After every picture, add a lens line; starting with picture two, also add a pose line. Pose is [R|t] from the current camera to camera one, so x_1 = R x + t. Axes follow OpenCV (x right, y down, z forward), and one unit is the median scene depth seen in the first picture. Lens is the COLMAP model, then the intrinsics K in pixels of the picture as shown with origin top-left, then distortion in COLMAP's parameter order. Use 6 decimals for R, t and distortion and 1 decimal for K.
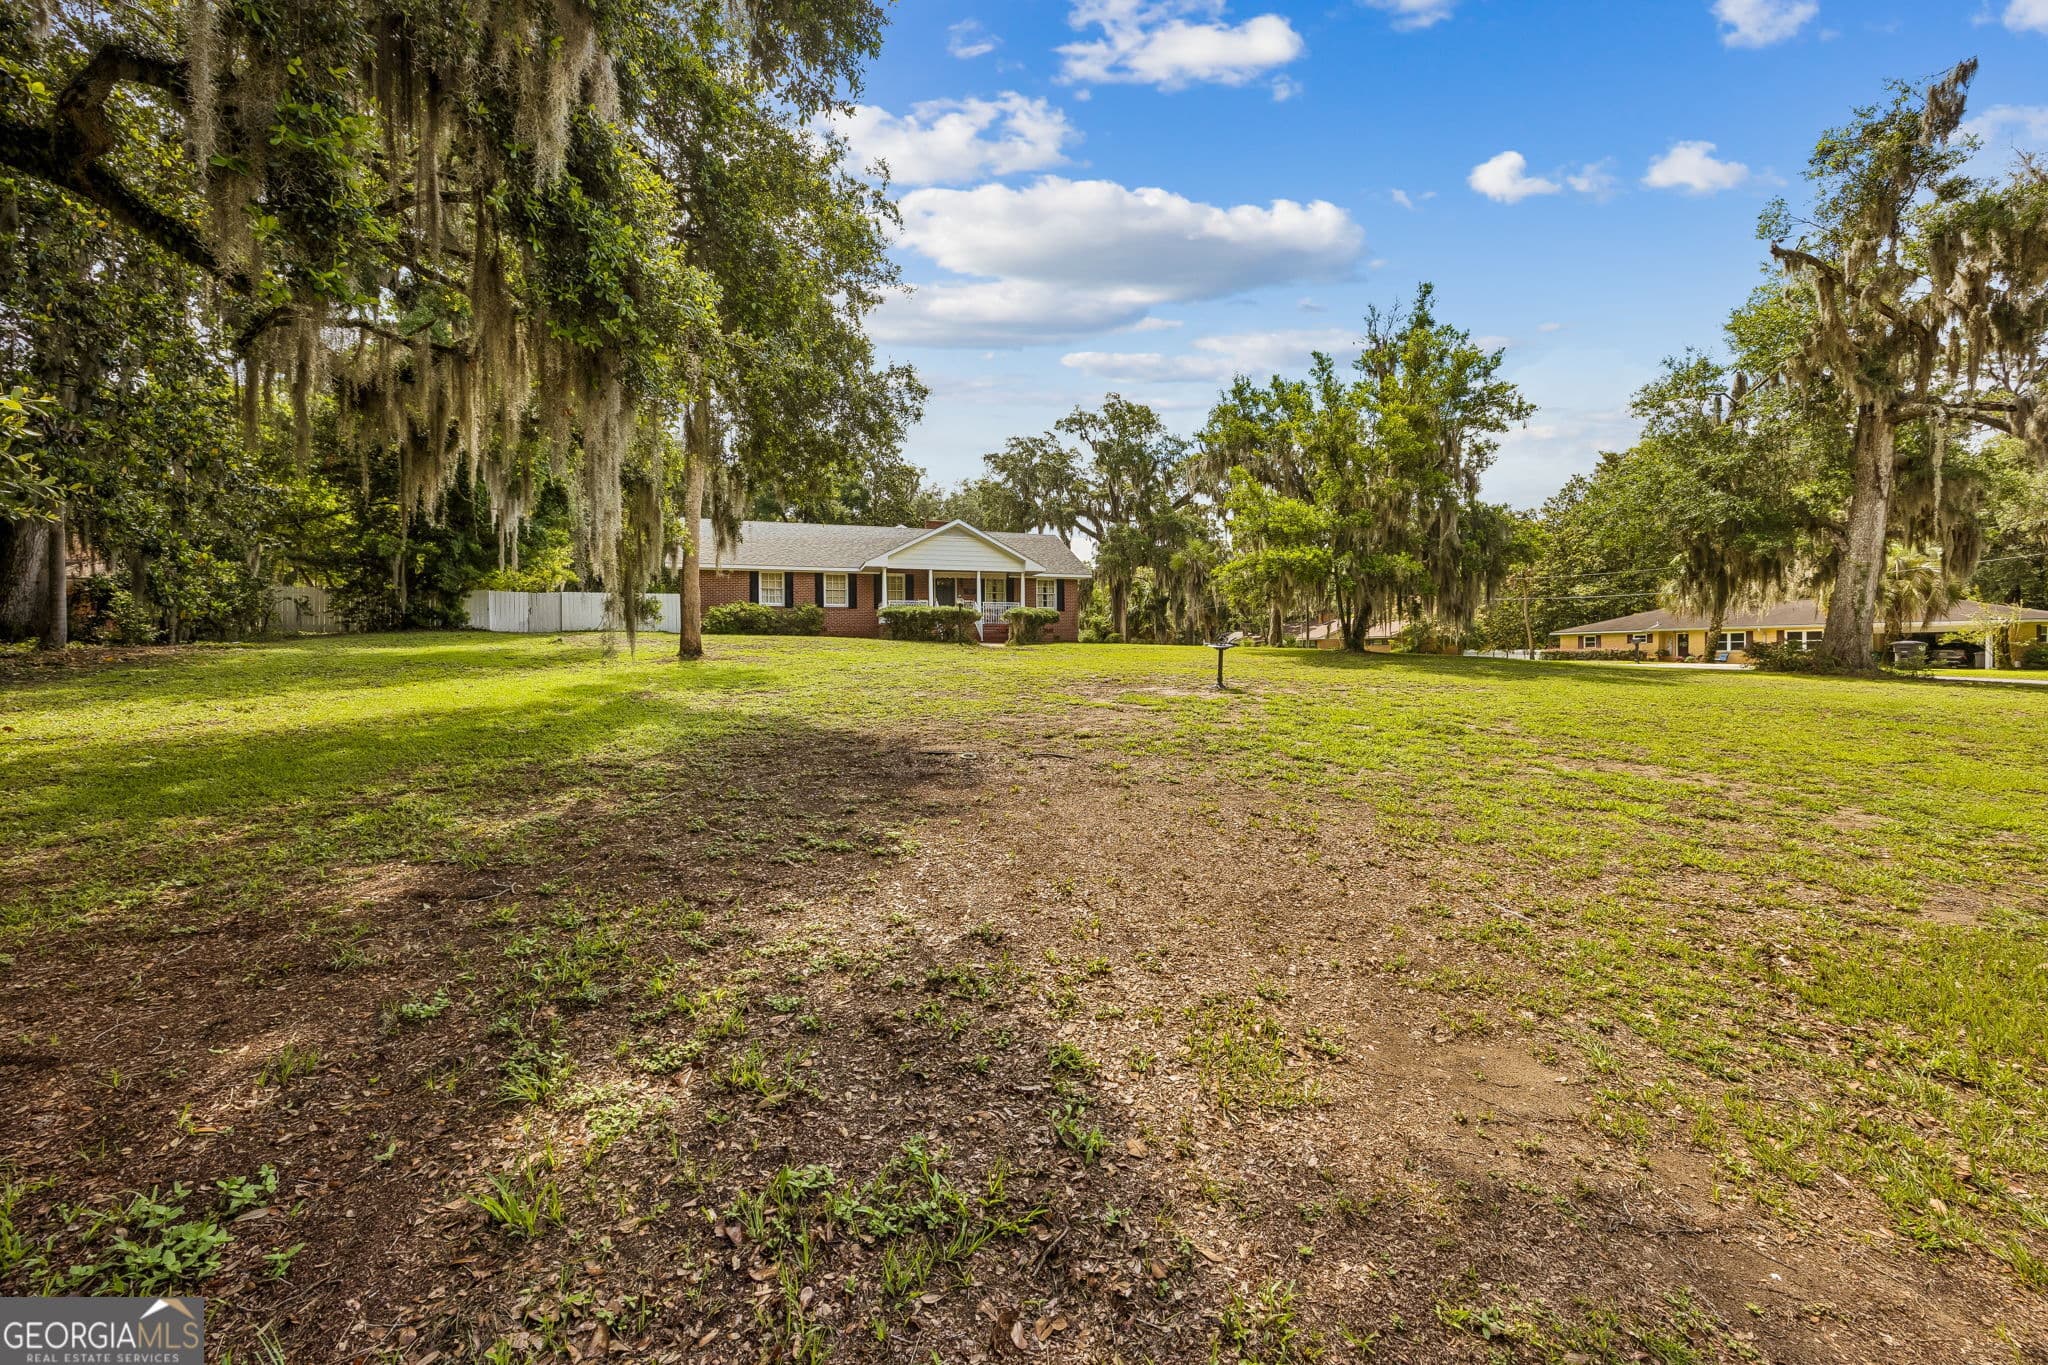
lens RADIAL K [[781.7, 0, 1026.0], [0, 781.7, 650.1], [0, 0, 1]] dist [-0.000417, -0.000070]
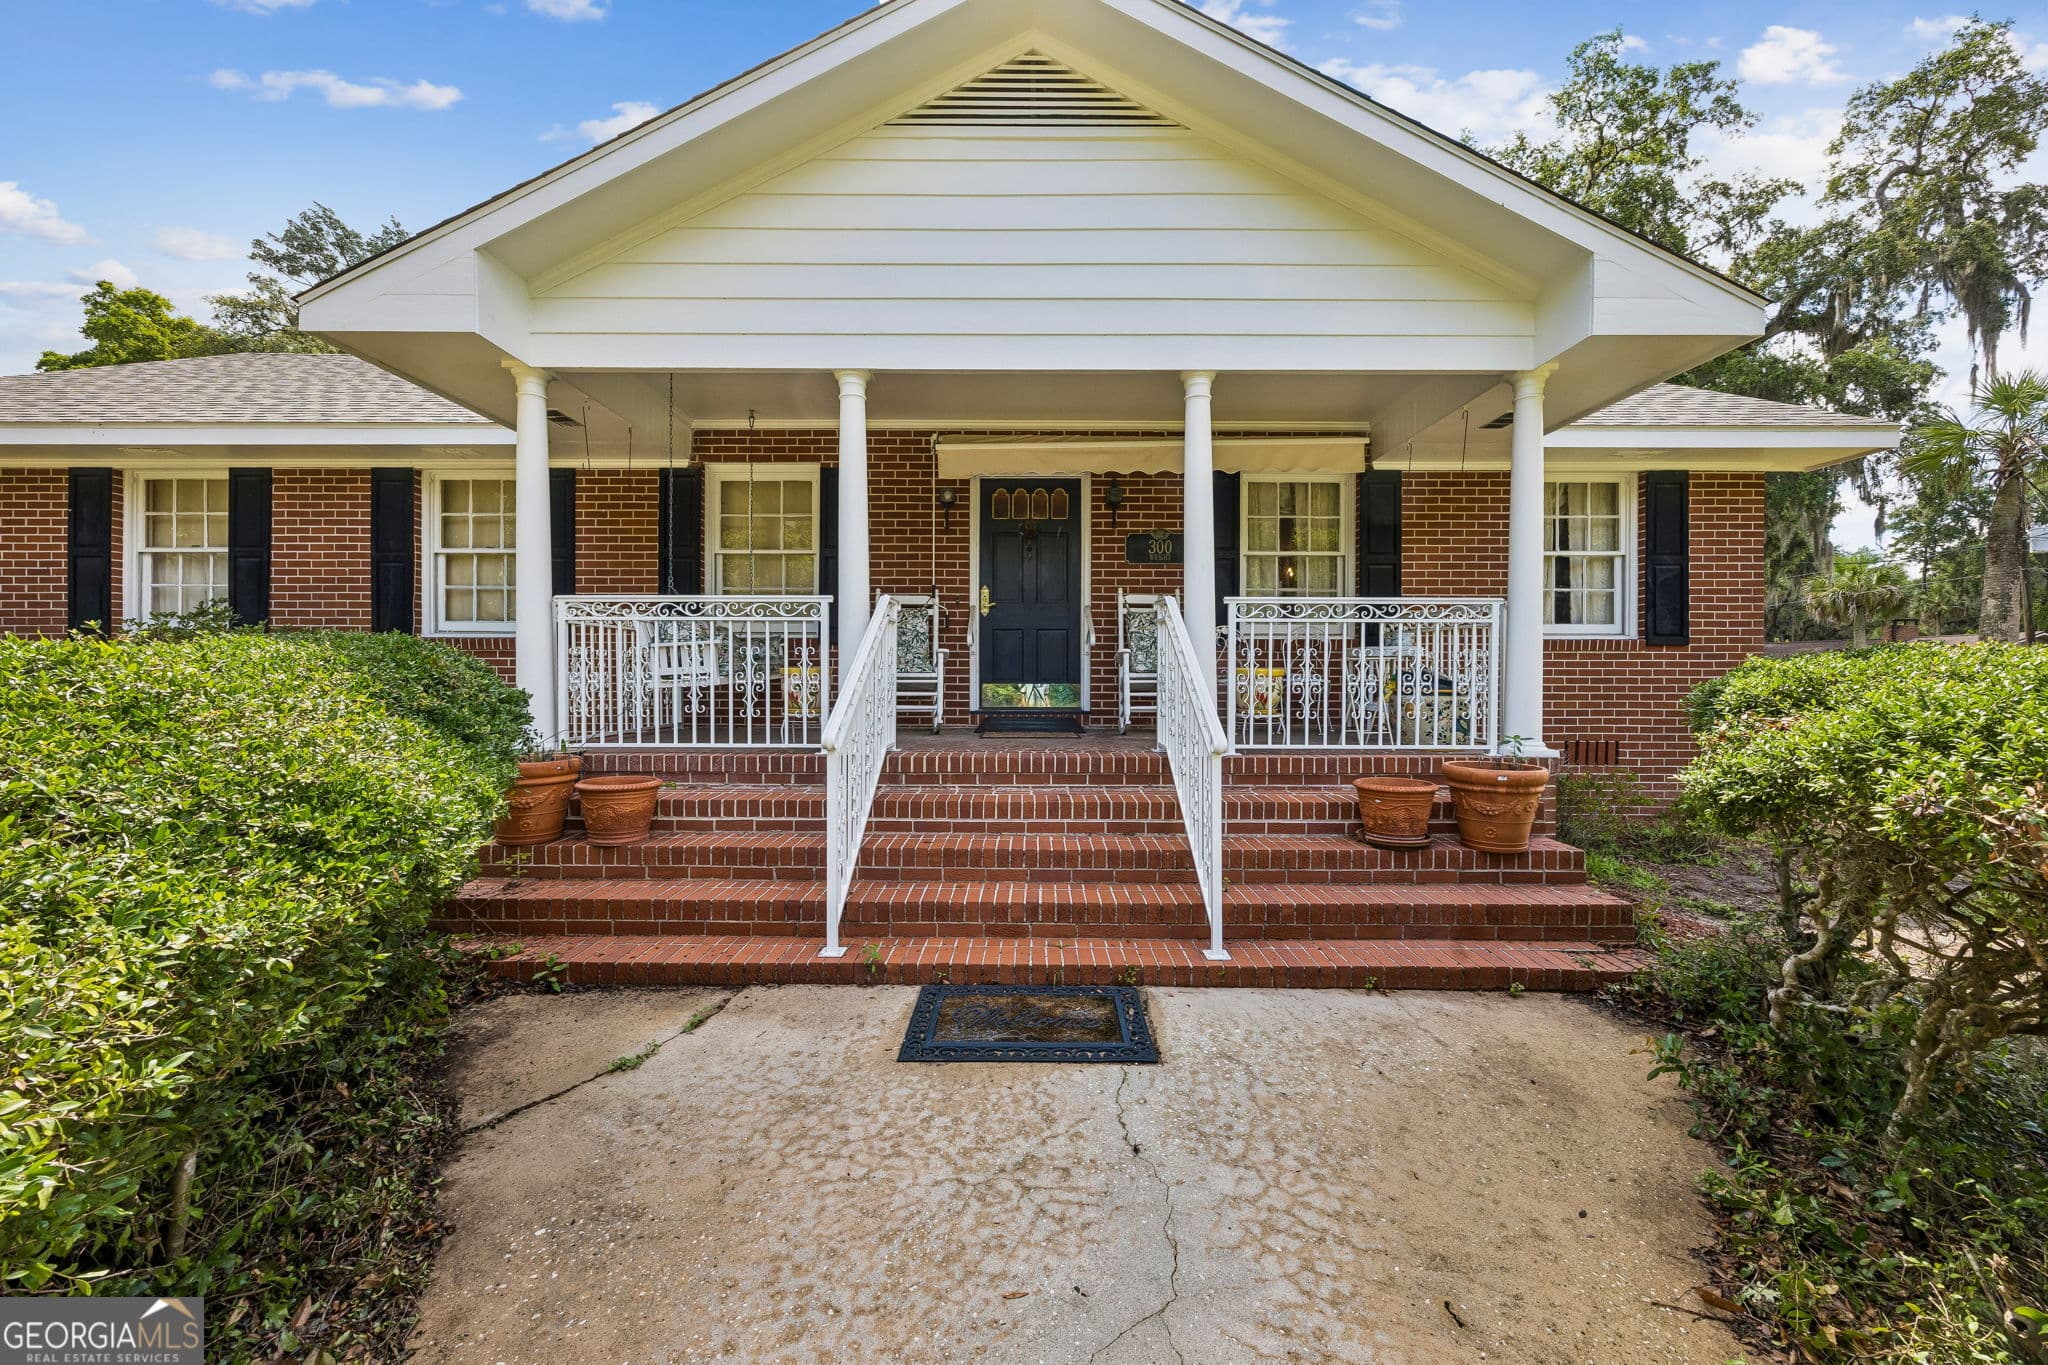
lens RADIAL K [[780.1, 0, 1031.4], [0, 780.1, 673.5], [0, 0, 1]] dist [-0.002071, -0.000380]
pose [[0.954702, 0.009406, -0.297415, -0.044476], [-0.005477, 0.999886, 0.014041, -0.047188], [0.297513, -0.011776, 0.954645, 0.806592]]
